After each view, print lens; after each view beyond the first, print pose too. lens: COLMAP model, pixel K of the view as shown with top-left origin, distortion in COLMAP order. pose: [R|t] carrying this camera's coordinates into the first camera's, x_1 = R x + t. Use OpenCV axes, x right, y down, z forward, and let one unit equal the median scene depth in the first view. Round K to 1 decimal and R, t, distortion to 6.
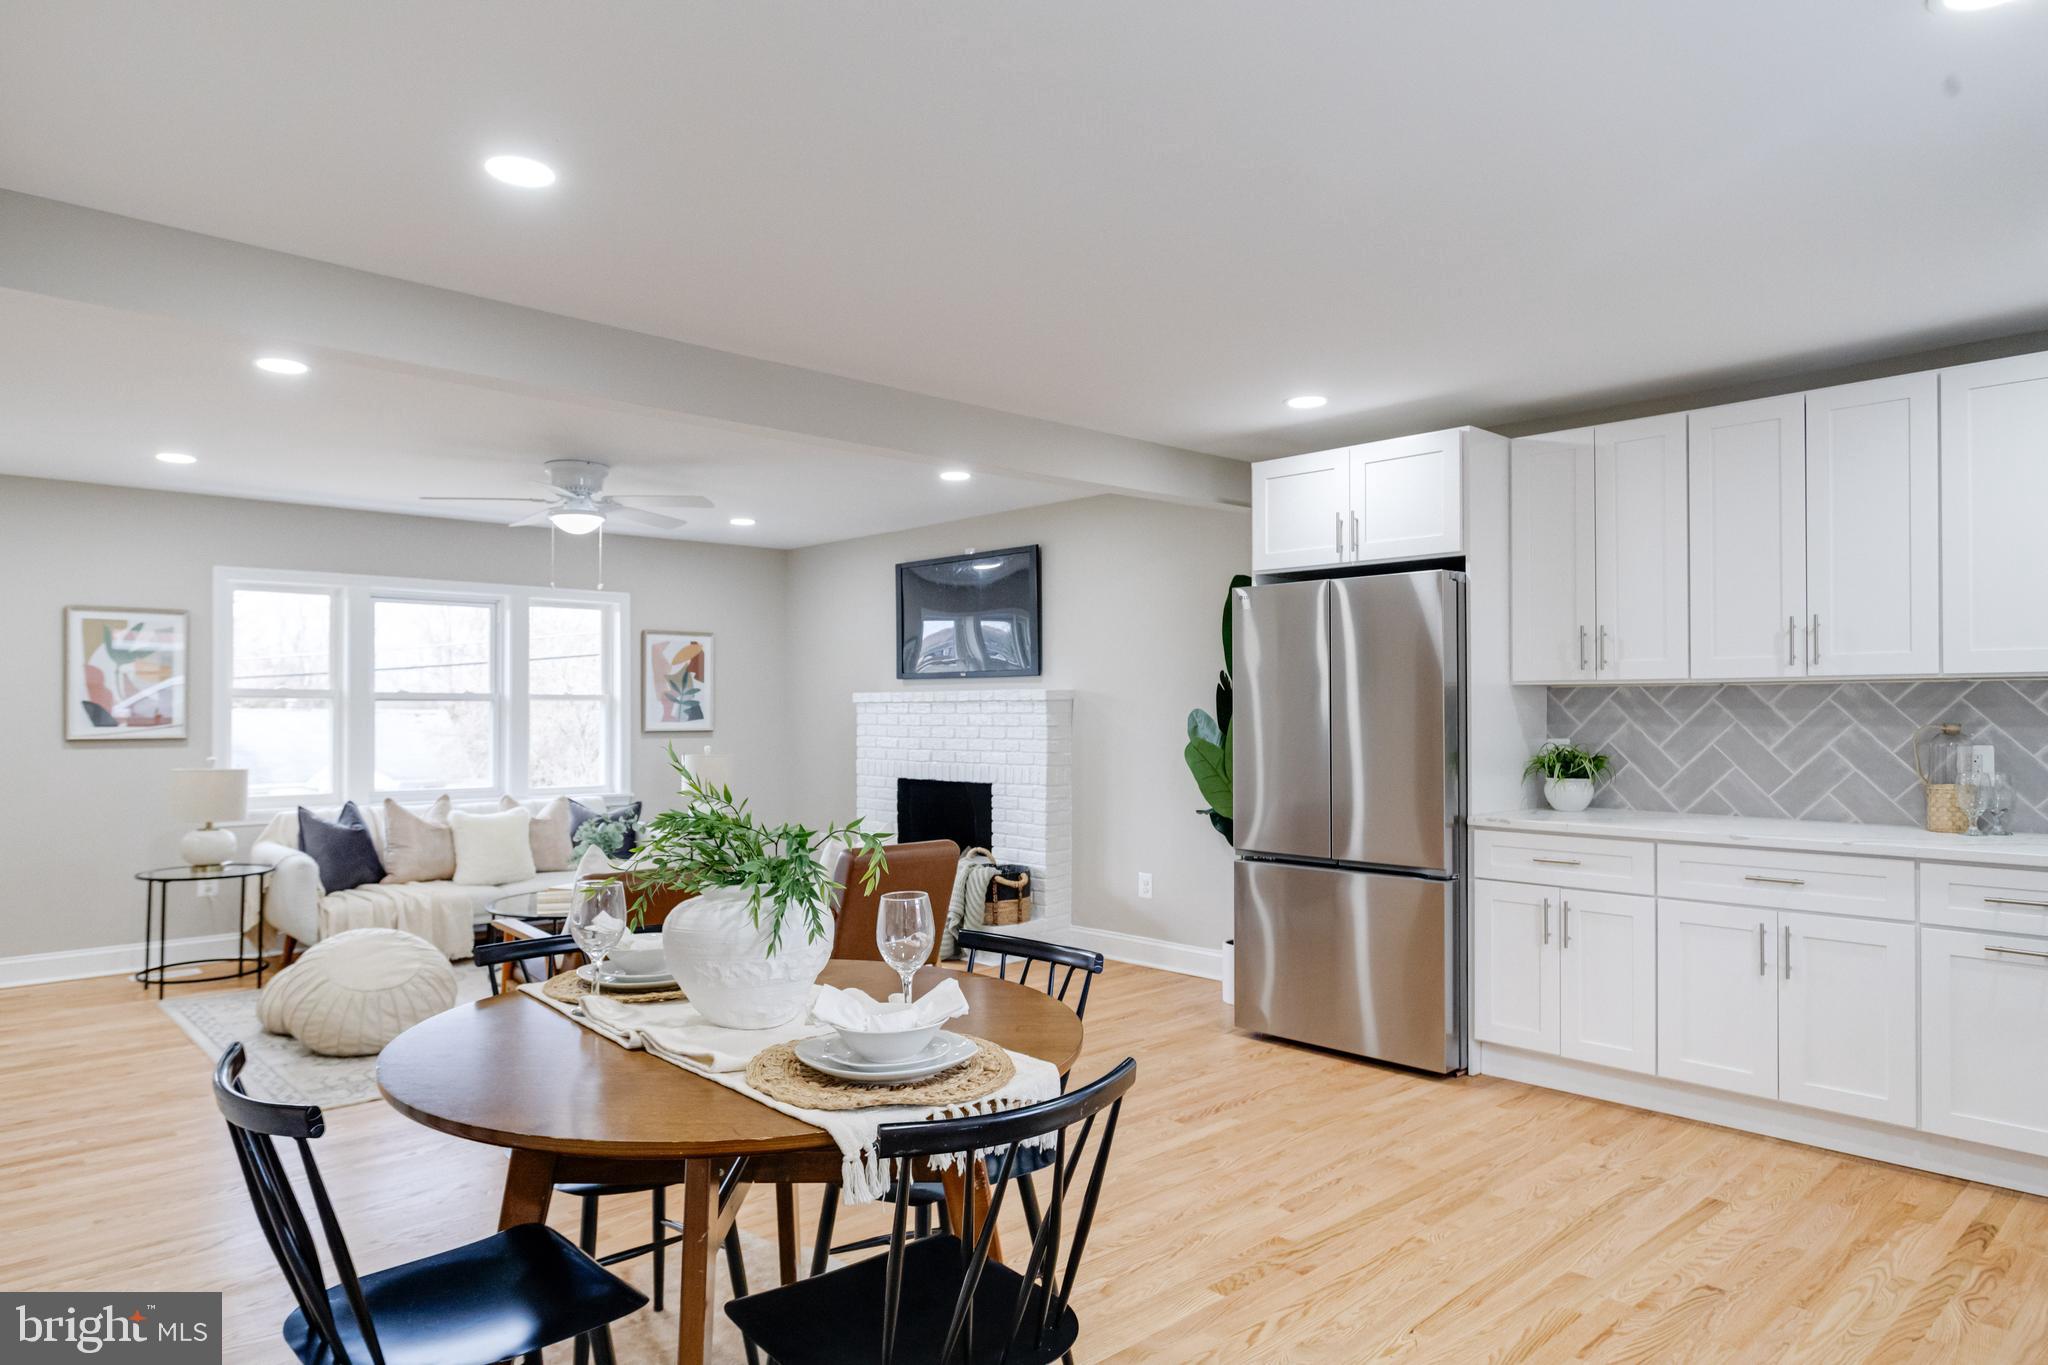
lens RADIAL K [[1244.5, 0, 1006.0], [0, 1244.5, 702.8], [0, 0, 1]] dist [-0.027629, 0.014251]
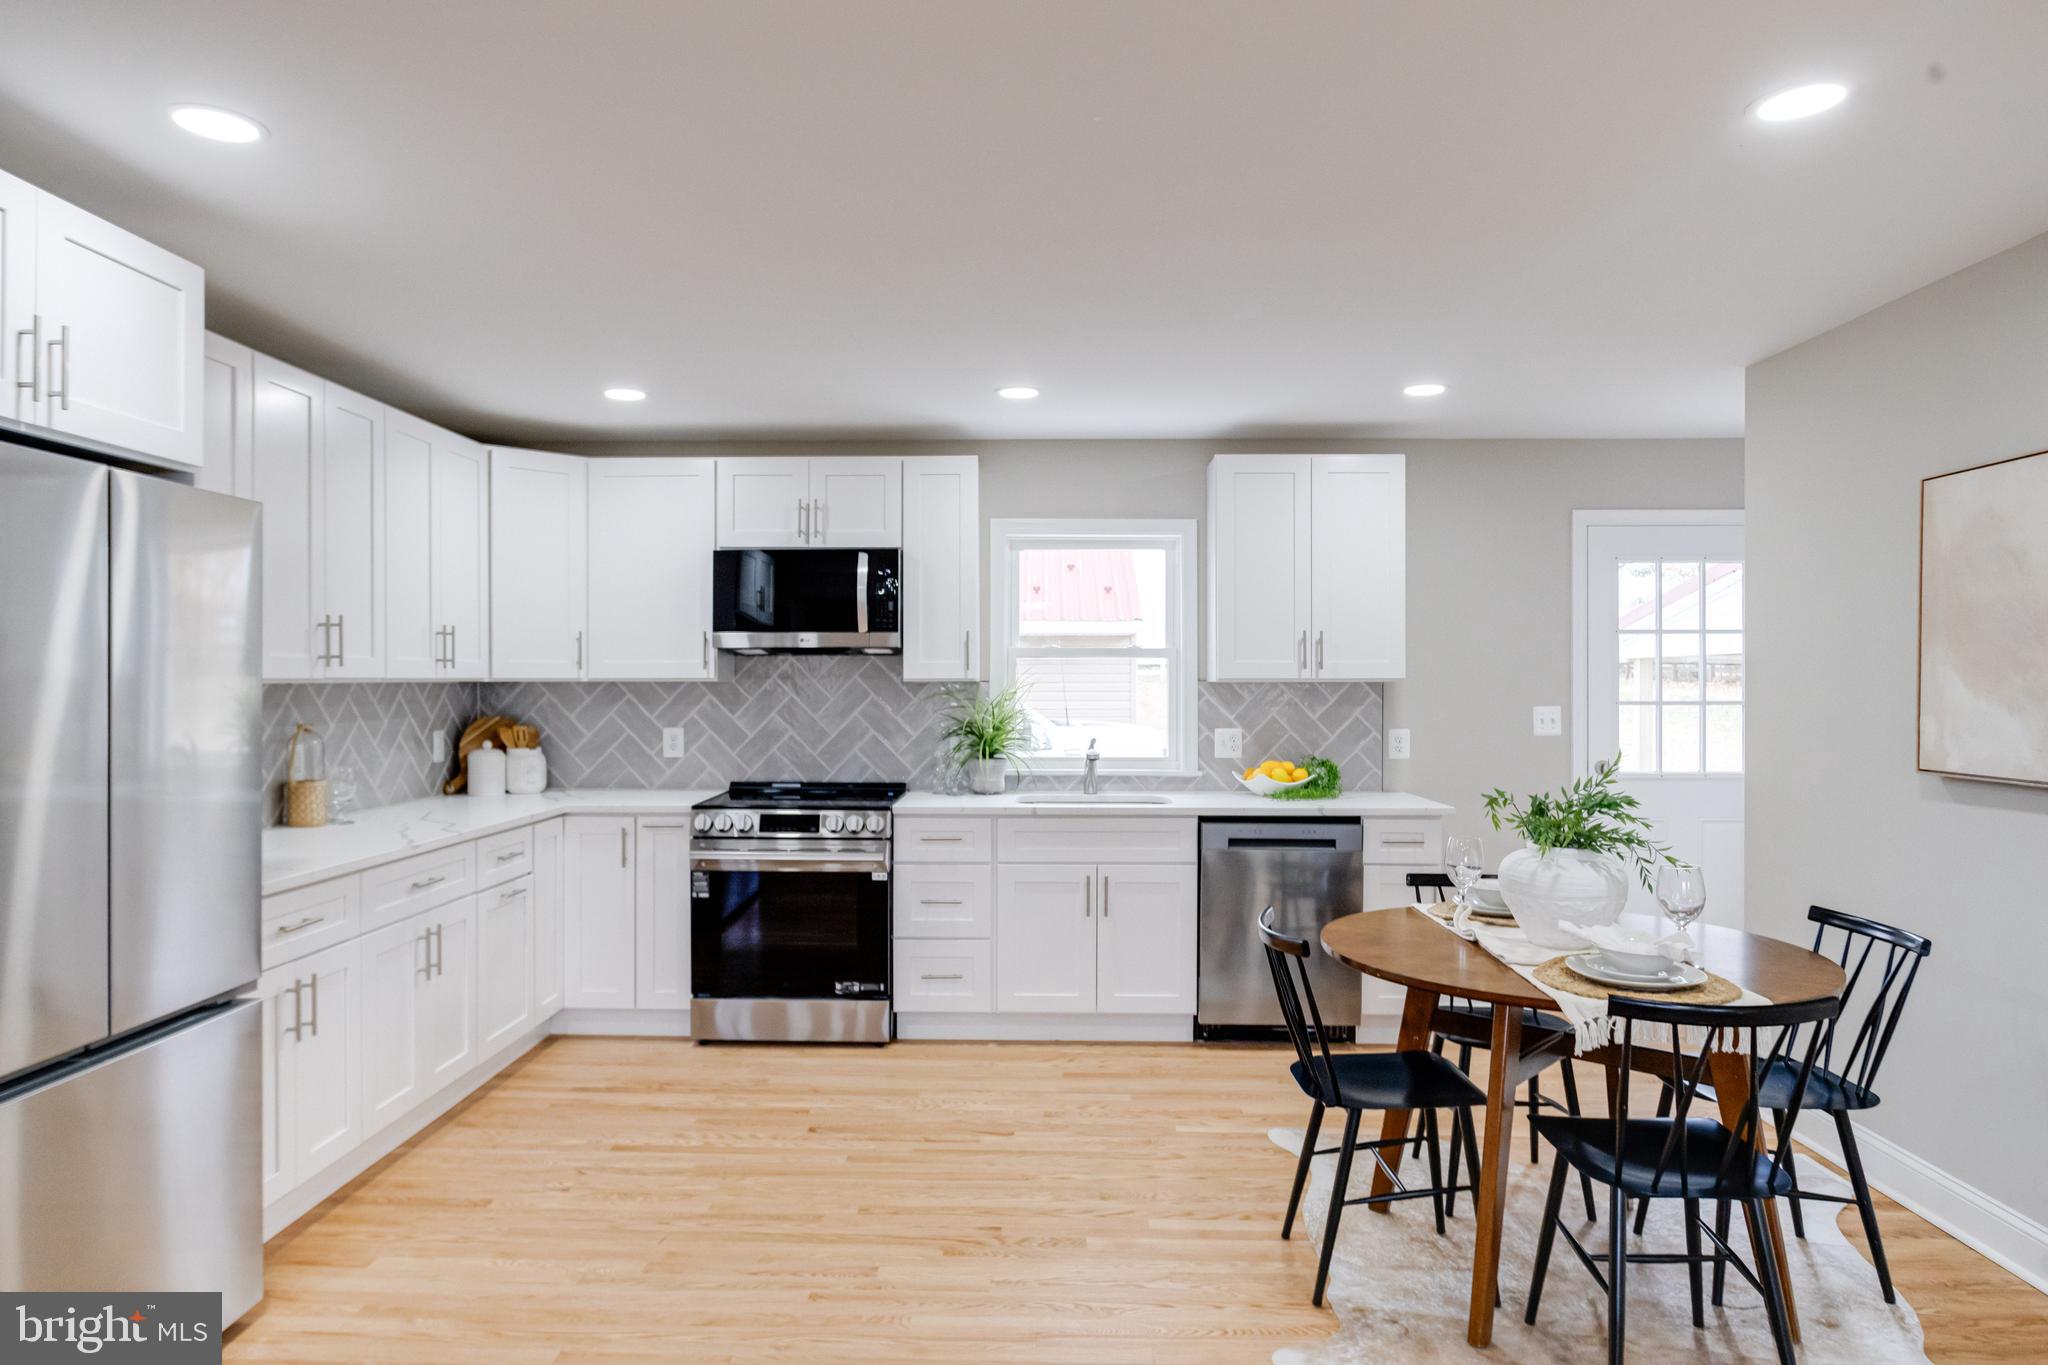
lens RADIAL K [[1244.5, 0, 1000.4], [0, 1244.5, 692.7], [0, 0, 1]] dist [-0.027629, 0.014251]
pose [[-0.712393, -0.006931, 0.701746, -0.322836], [-0.005255, 0.999976, 0.004542, -0.014138], [-0.701761, -0.000452, -0.712413, 1.075524]]
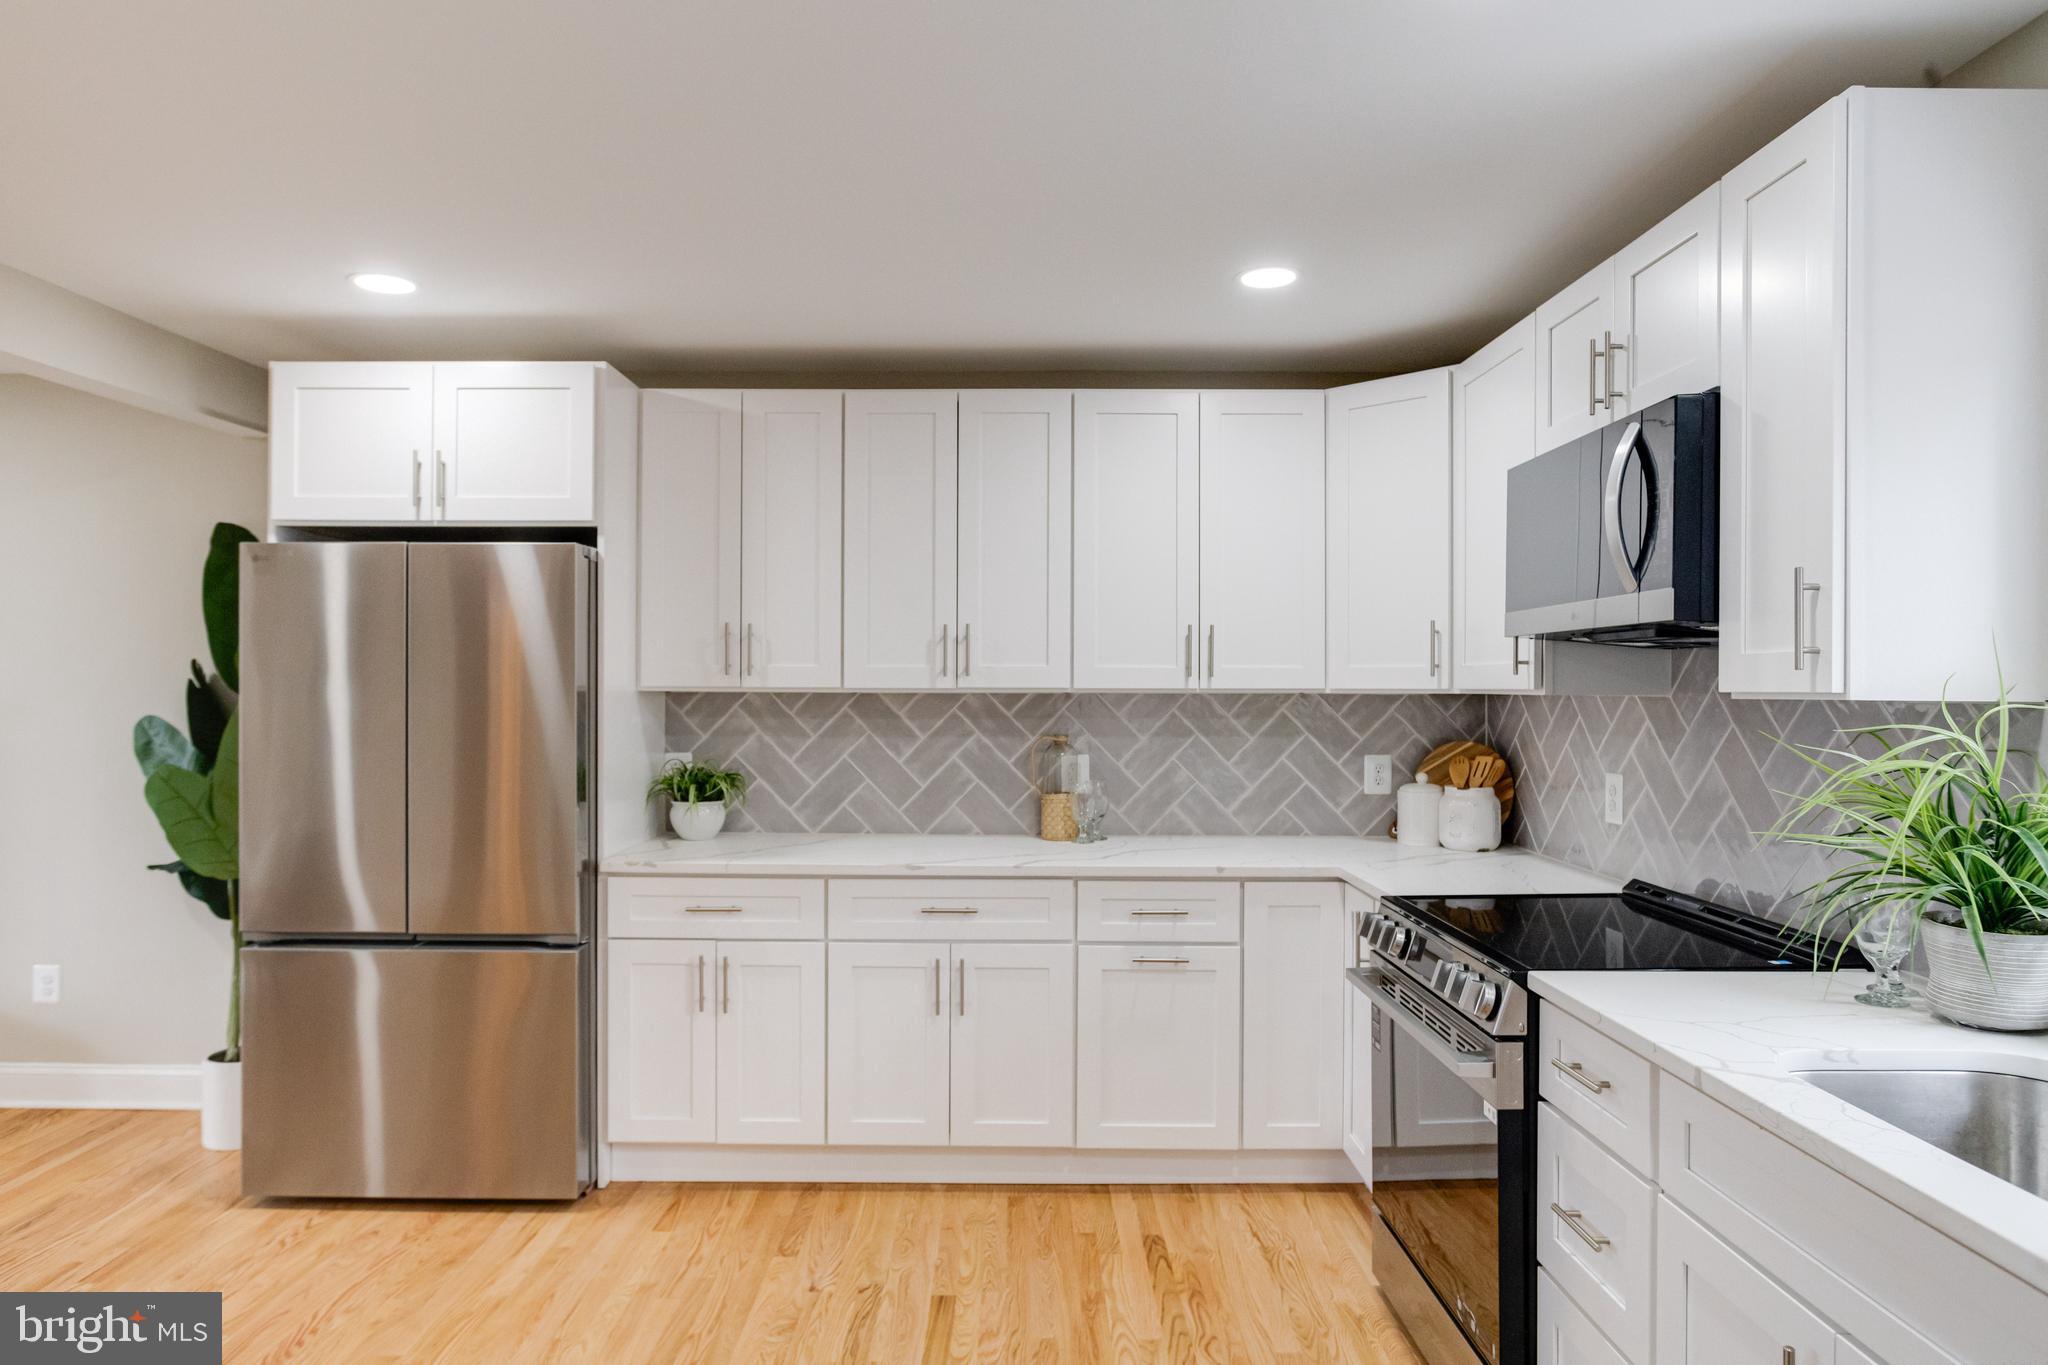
lens RADIAL K [[1244.5, 0, 1007.7], [0, 1244.5, 683.2], [0, 0, 1]] dist [-0.027629, 0.014251]
pose [[0.679515, 0.004058, 0.733651, -0.025337], [-0.009205, 0.999953, 0.002994, -0.023481], [-0.733604, -0.008787, 0.679520, 0.258195]]
